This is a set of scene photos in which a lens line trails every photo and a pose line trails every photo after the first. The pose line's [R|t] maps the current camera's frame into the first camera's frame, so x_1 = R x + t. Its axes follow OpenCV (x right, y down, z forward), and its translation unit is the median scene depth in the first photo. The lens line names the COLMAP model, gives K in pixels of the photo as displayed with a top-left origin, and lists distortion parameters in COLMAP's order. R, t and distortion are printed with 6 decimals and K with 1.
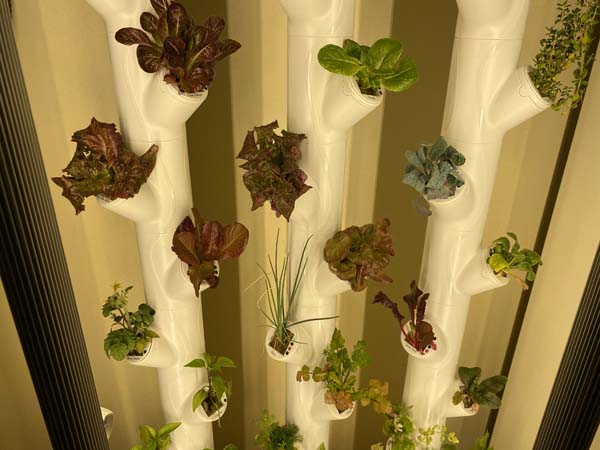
lens RADIAL K [[445.1, 0, 300.0], [0, 445.1, 225.0], [0, 0, 1]] dist [0.116421, -0.234803]
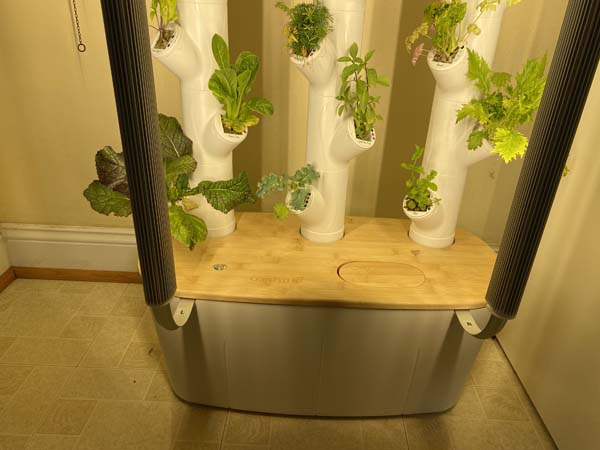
lens RADIAL K [[445.1, 0, 300.0], [0, 445.1, 225.0], [0, 0, 1]] dist [0.116421, -0.234803]
pose [[0.998407, 0.043085, -0.036442, -0.011693], [-0.041718, 0.998426, 0.037493, 1.039842], [0.038000, -0.035913, 0.998632, 0.170586]]
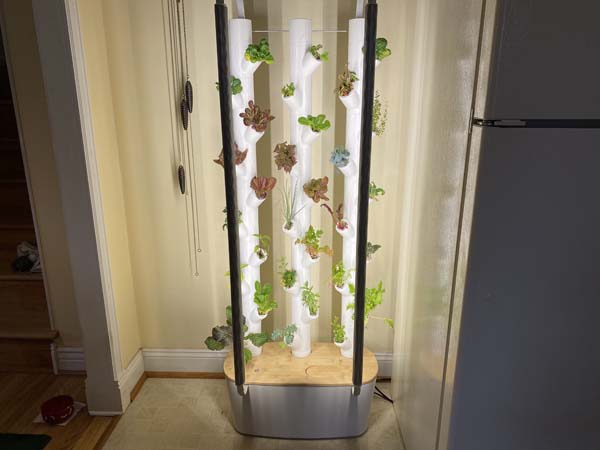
lens RADIAL K [[445.1, 0, 300.0], [0, 445.1, 225.0], [0, 0, 1]] dist [0.116421, -0.234803]
pose [[0.997624, -0.001927, -0.068867, 0.222033], [-0.008407, 0.988733, -0.149450, 0.698543], [0.068379, 0.149674, 0.986368, -1.690749]]
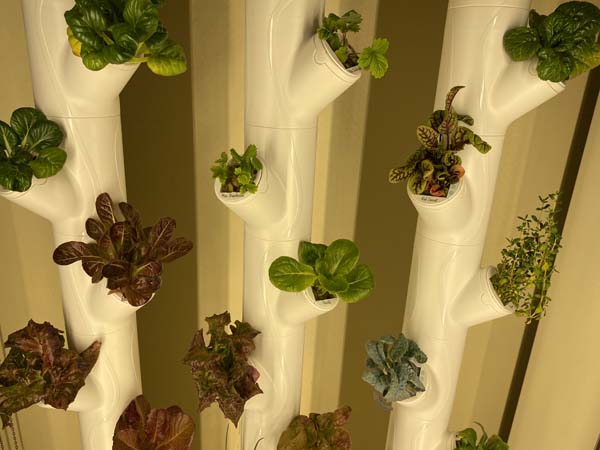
lens RADIAL K [[455.6, 0, 300.0], [0, 455.6, 225.0], [0, 0, 1]] dist [0.000274, 0.000668]
pose [[0.999434, 0.029559, 0.016038, 0.069295], [-0.028126, 0.996132, -0.083241, -0.312556], [-0.018436, 0.082742, 0.996400, 0.021717]]
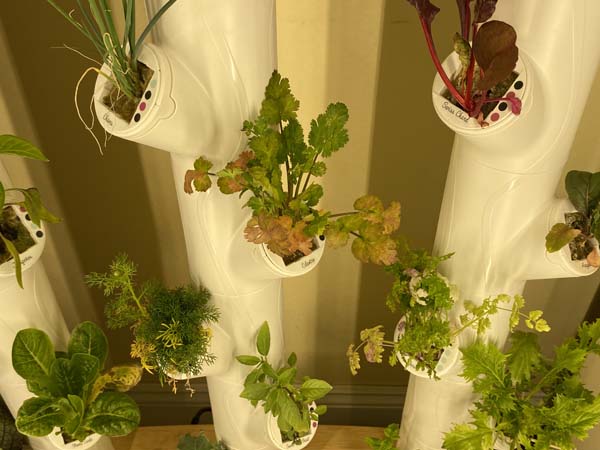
lens RADIAL K [[630.1, 0, 300.0], [0, 630.1, 225.0], [0, 0, 1]] dist [0.016611, 0.010972]
pose [[0.998633, 0.017275, -0.049324, 0.153743], [-0.002027, 0.955880, 0.293749, 0.227259], [0.052222, -0.293248, 0.954609, 0.480484]]
